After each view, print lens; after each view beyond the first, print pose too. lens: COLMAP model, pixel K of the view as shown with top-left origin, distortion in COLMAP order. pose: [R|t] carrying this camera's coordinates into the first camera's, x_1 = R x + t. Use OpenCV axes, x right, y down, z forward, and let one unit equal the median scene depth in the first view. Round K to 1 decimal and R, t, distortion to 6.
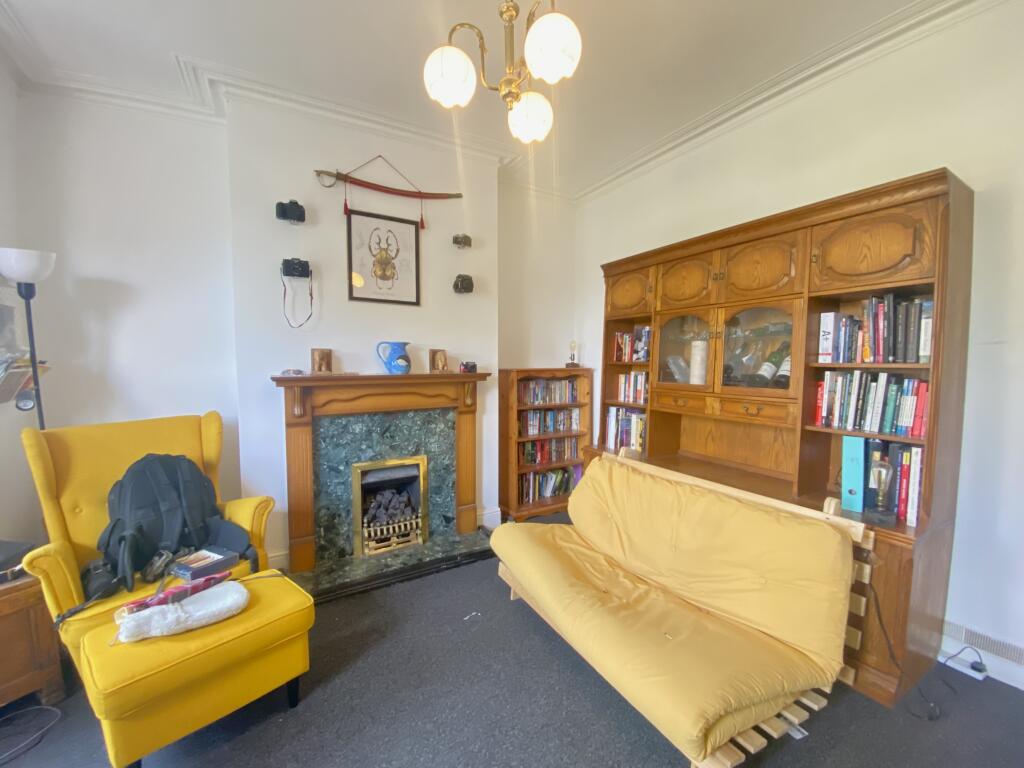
lens RADIAL K [[417.9, 0, 512.0], [0, 417.9, 384.0], [0, 0, 1]] dist [-0.000457, -0.000417]
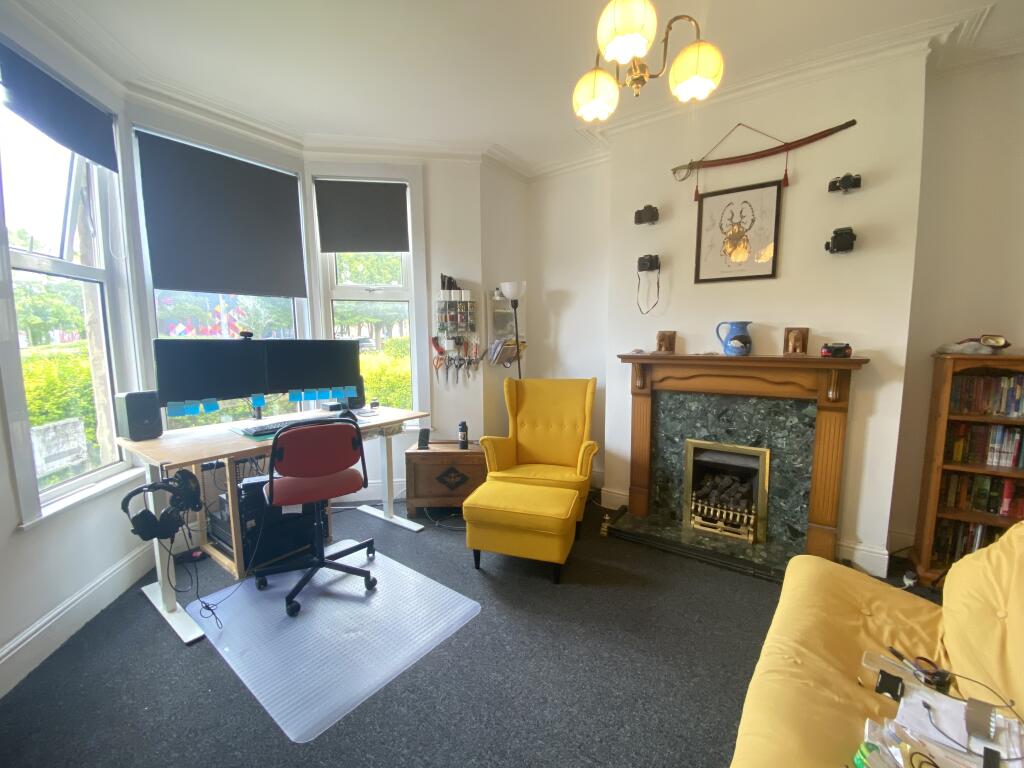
lens RADIAL K [[408.3, 0, 516.4], [0, 408.3, 387.3], [0, 0, 1]] dist [-0.032129, -0.000224]
pose [[0.387264, 0.105651, -0.915895, 0.374124], [-0.048620, 0.994371, 0.094145, -0.014941], [0.920686, 0.008072, 0.390221, 0.187242]]
